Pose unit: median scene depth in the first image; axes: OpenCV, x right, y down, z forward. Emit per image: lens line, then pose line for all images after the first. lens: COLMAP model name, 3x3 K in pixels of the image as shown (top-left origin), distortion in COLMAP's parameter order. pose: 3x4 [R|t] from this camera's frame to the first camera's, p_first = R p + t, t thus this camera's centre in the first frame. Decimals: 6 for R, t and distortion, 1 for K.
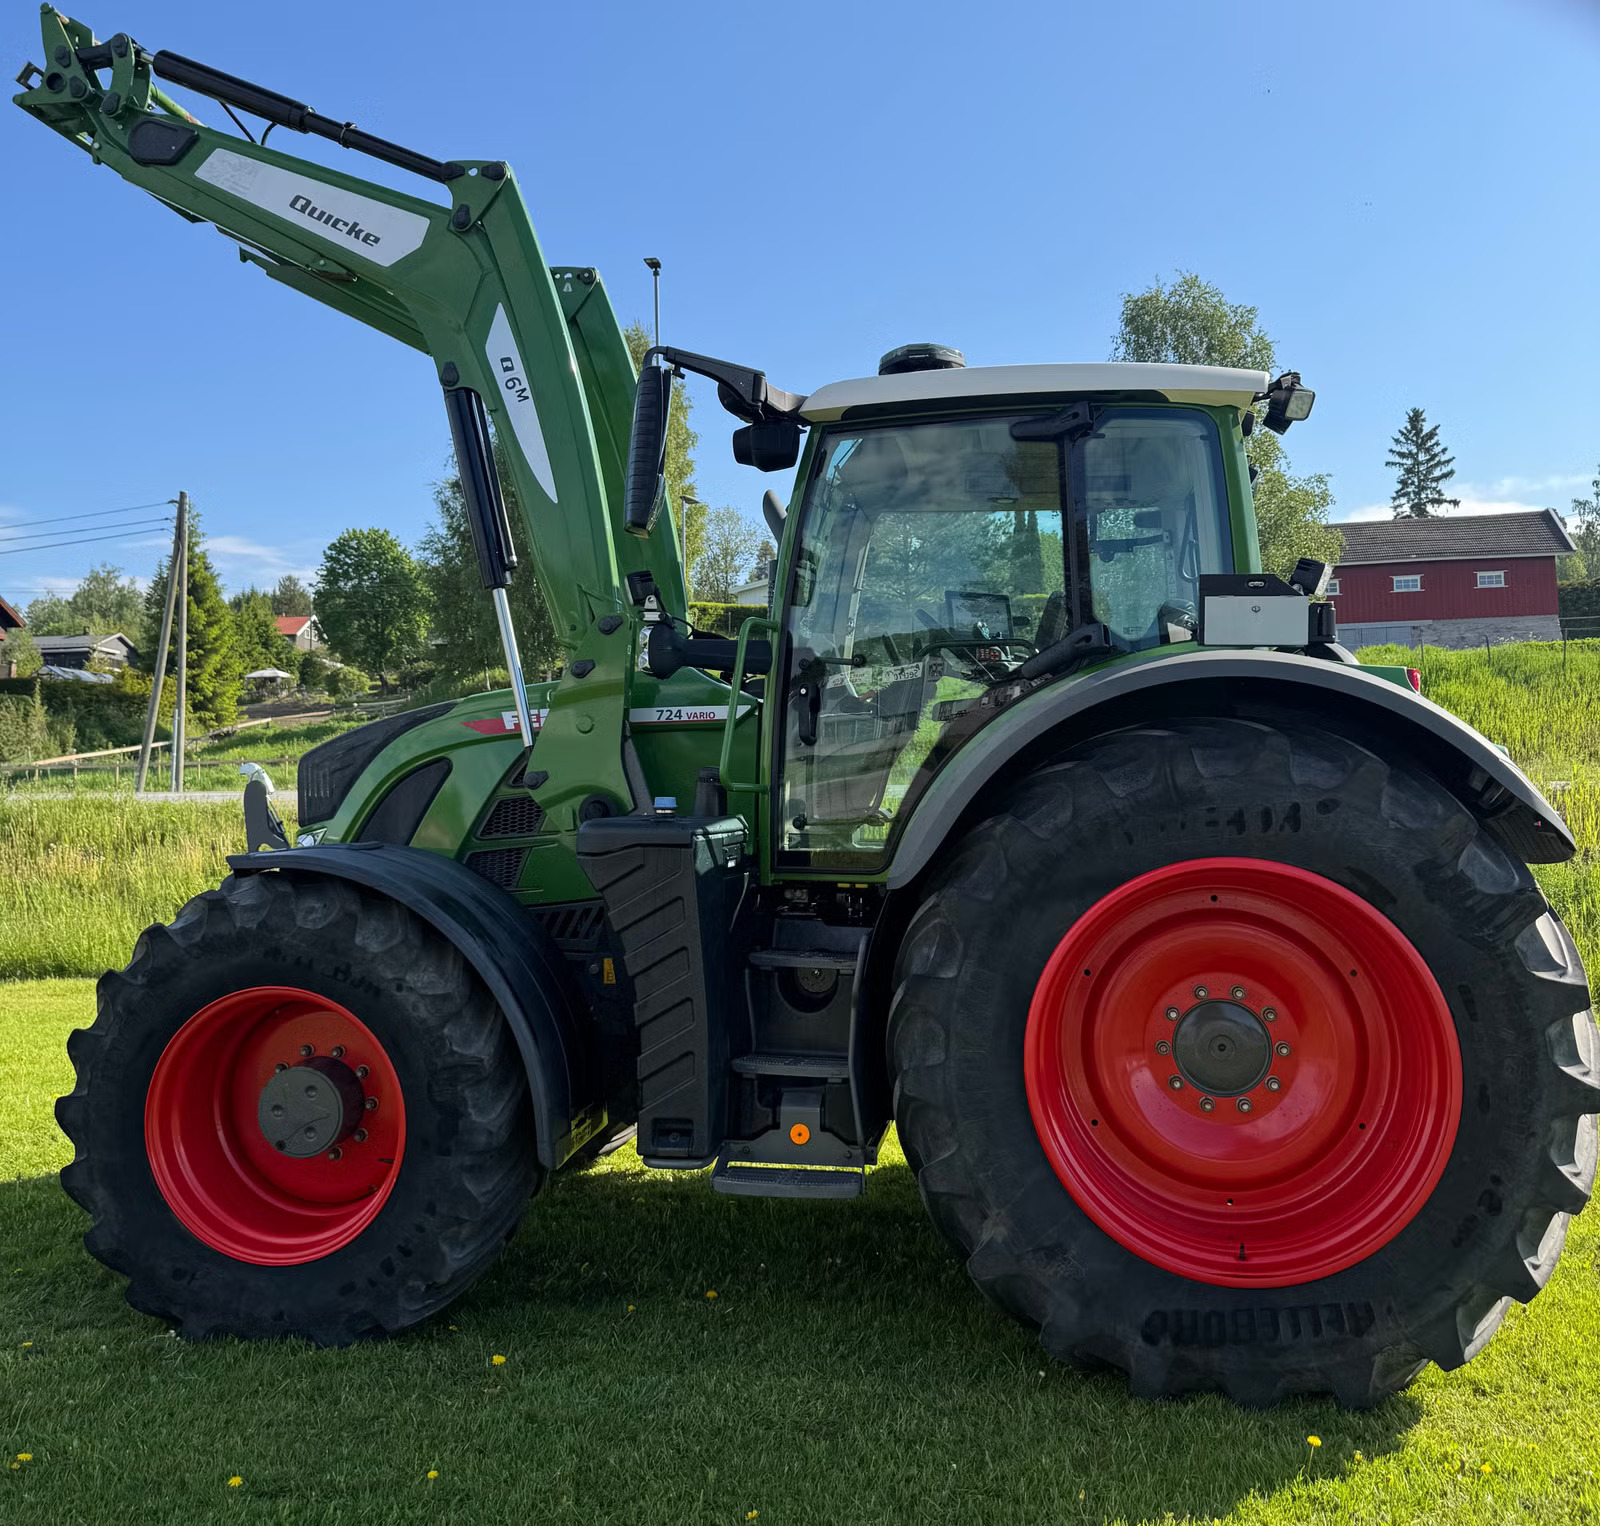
lens RADIAL K [[1496.6, 0, 818.4], [0, 1496.6, 682.6], [0, 0, 1]] dist [0.077629, -0.128519]
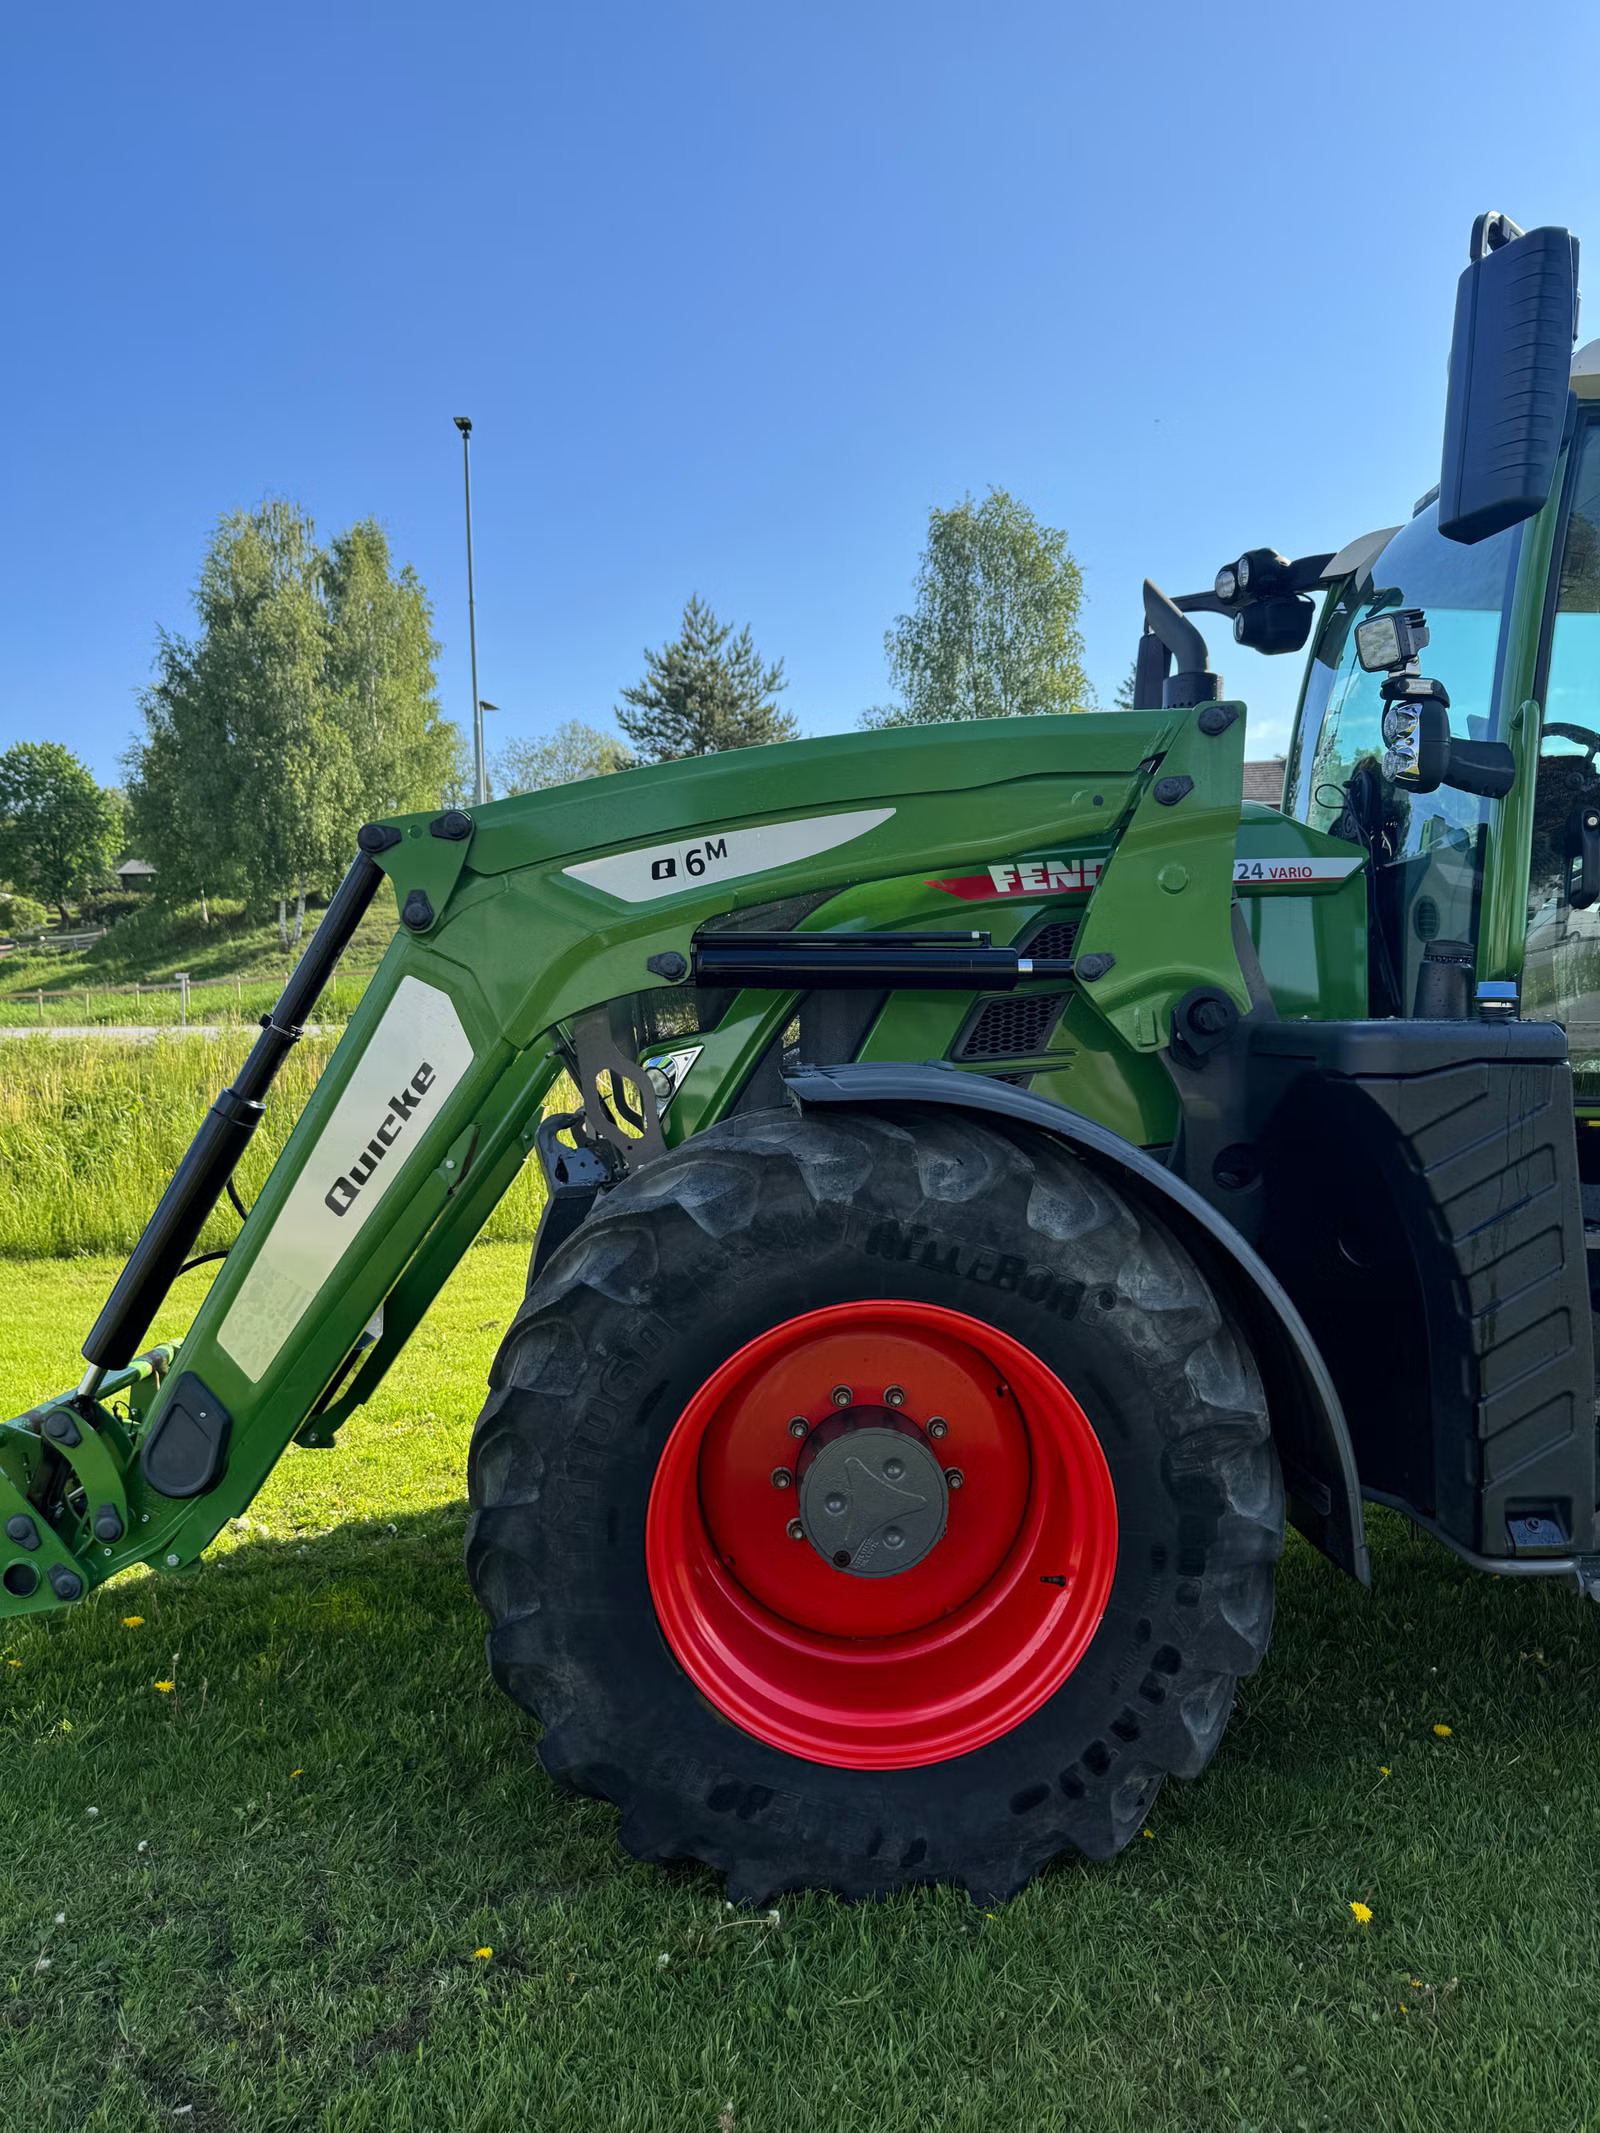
lens RADIAL K [[1514.5, 0, 801.4], [0, 1514.5, 1043.0], [0, 0, 1]] dist [0.114297, -0.252690]
pose [[0.984413, -0.003587, 0.175838, -0.501640], [-0.009979, 0.997042, 0.076208, 0.058679], [-0.175591, -0.076774, 0.981465, 0.446771]]
